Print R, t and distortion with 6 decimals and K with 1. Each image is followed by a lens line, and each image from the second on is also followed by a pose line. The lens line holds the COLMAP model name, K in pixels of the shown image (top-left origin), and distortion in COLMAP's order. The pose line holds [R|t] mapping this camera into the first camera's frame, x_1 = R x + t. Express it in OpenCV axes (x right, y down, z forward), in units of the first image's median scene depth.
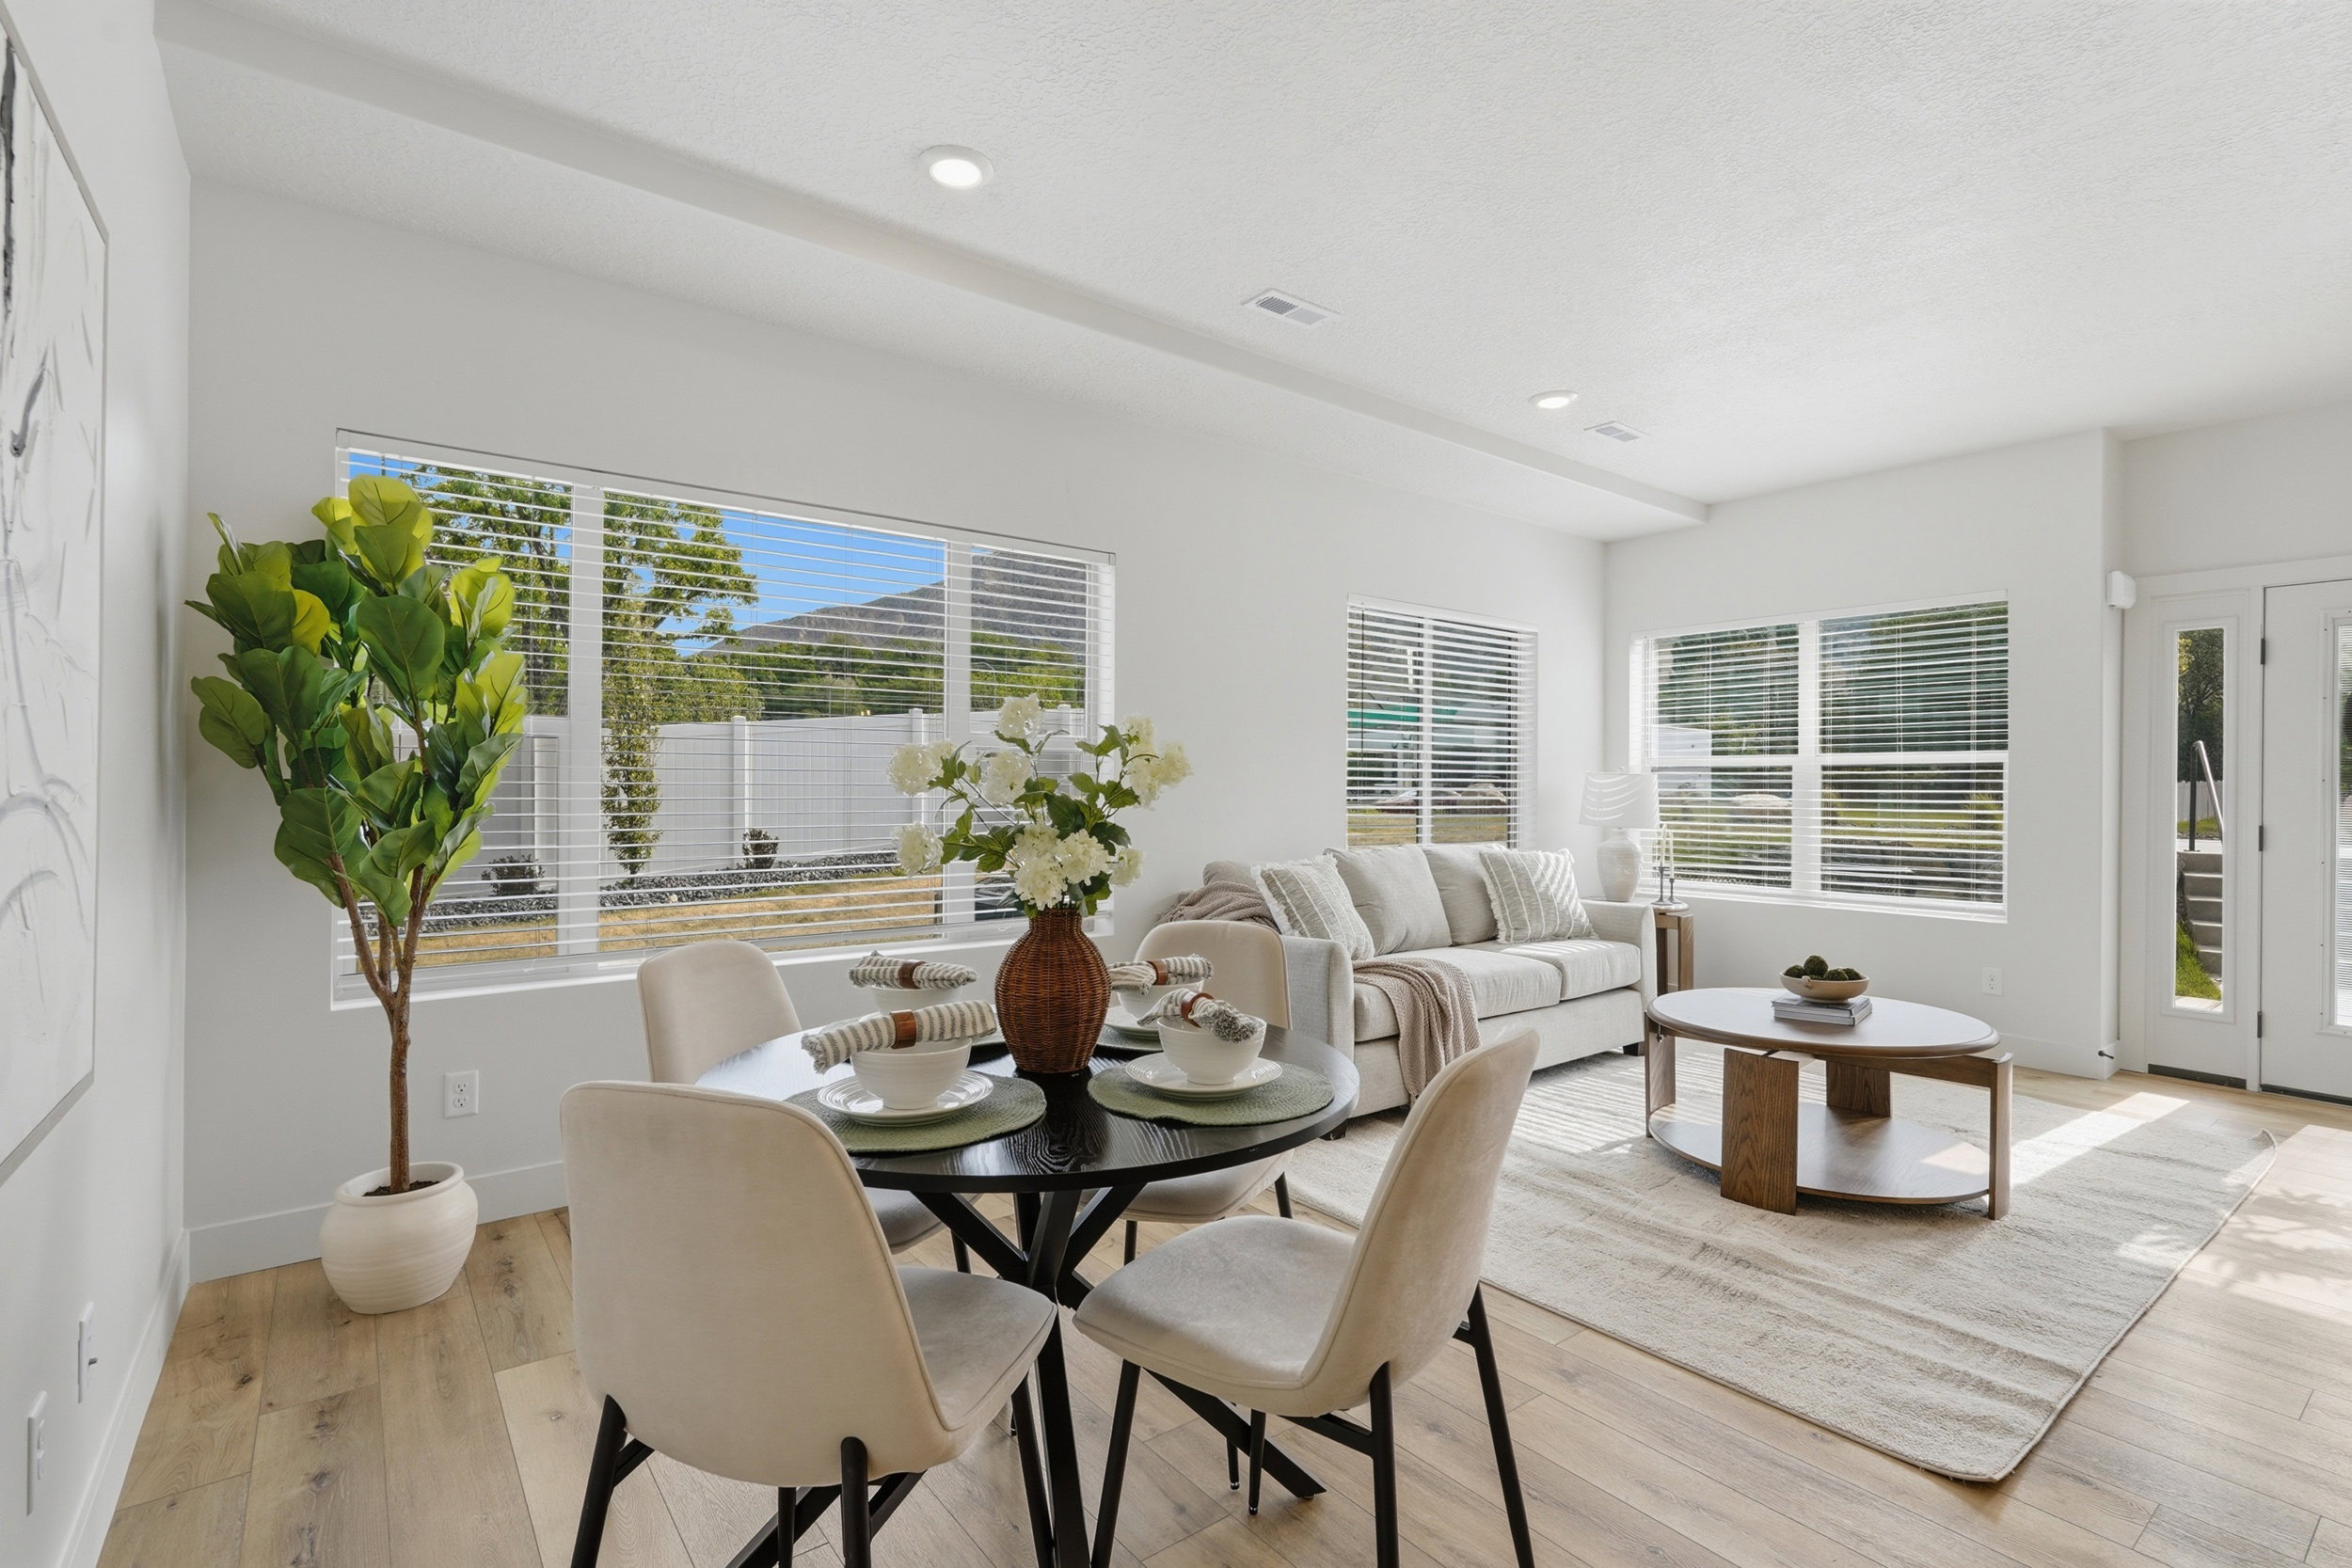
lens RADIAL K [[1096.9, 0, 1182.9], [0, 1096.9, 785.1], [0, 0, 1]] dist [-0.002498, 0.005460]
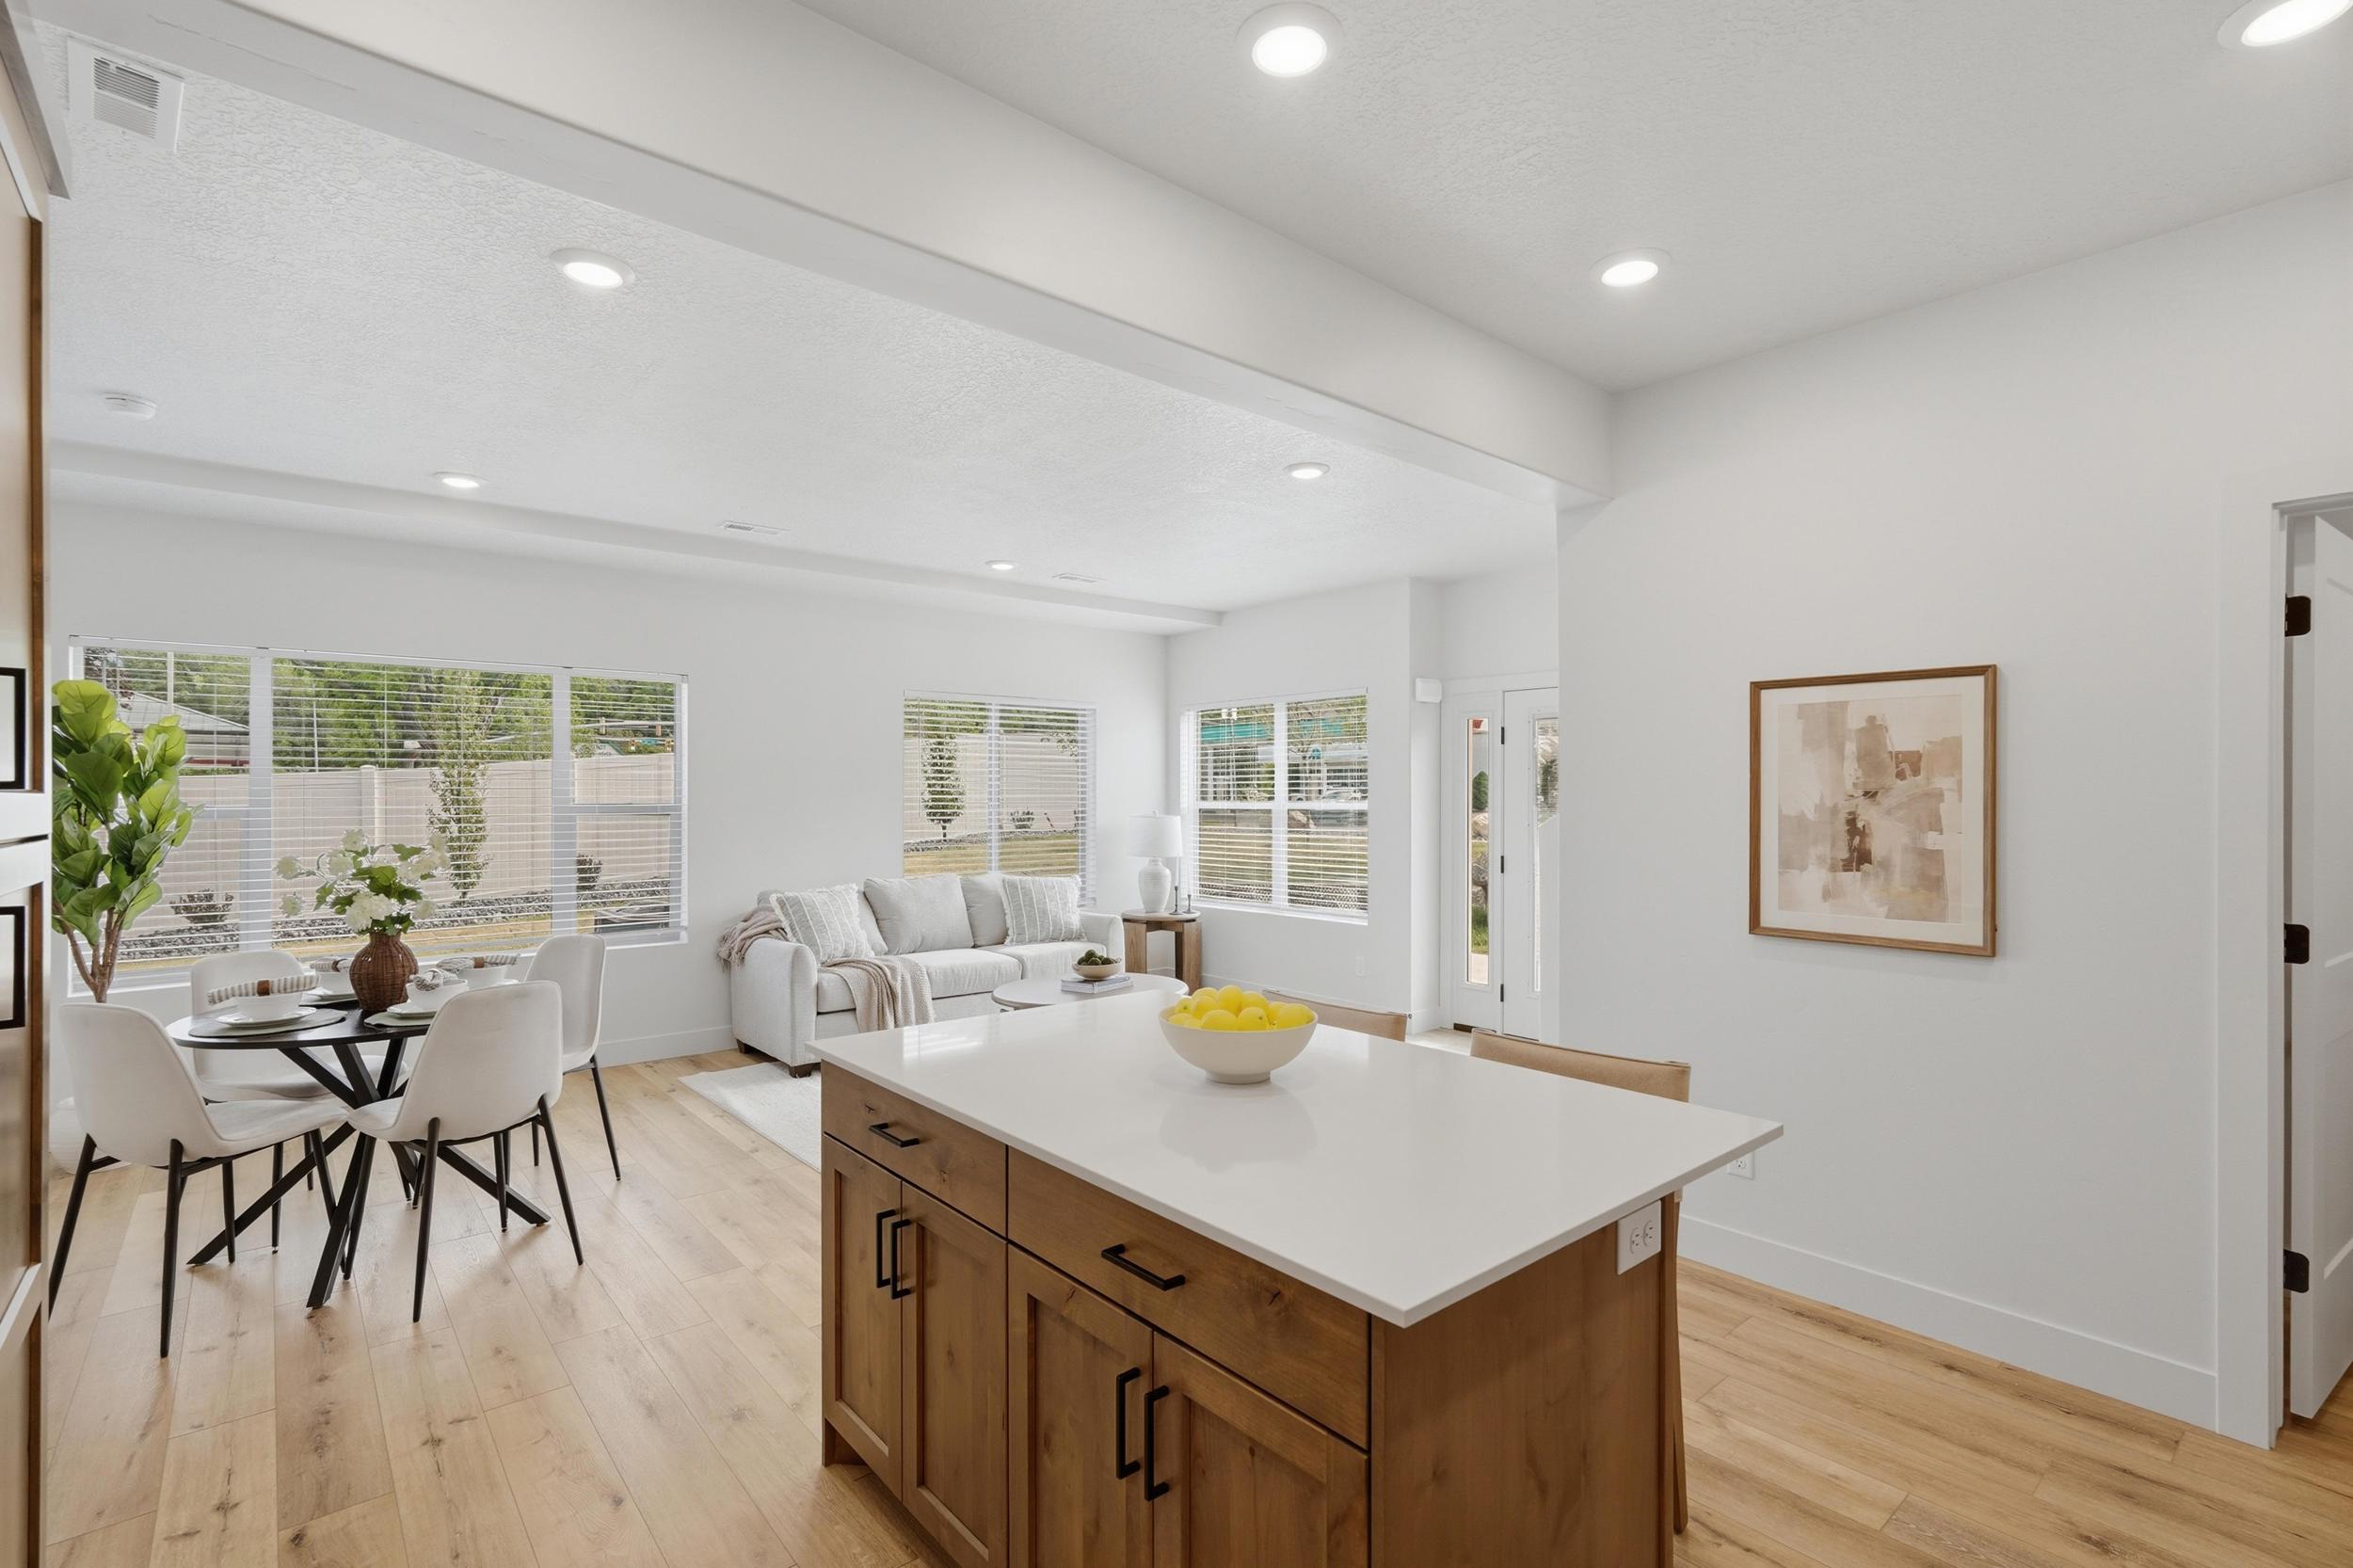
lens RADIAL K [[1097.4, 0, 1182.7], [0, 1097.4, 775.7], [0, 0, 1]] dist [-0.002498, 0.005460]
pose [[0.998789, -0.008088, 0.048527, 0.480358], [0.008815, 0.999852, -0.014782, -0.050441], [-0.048400, 0.015192, 0.998712, -0.424574]]
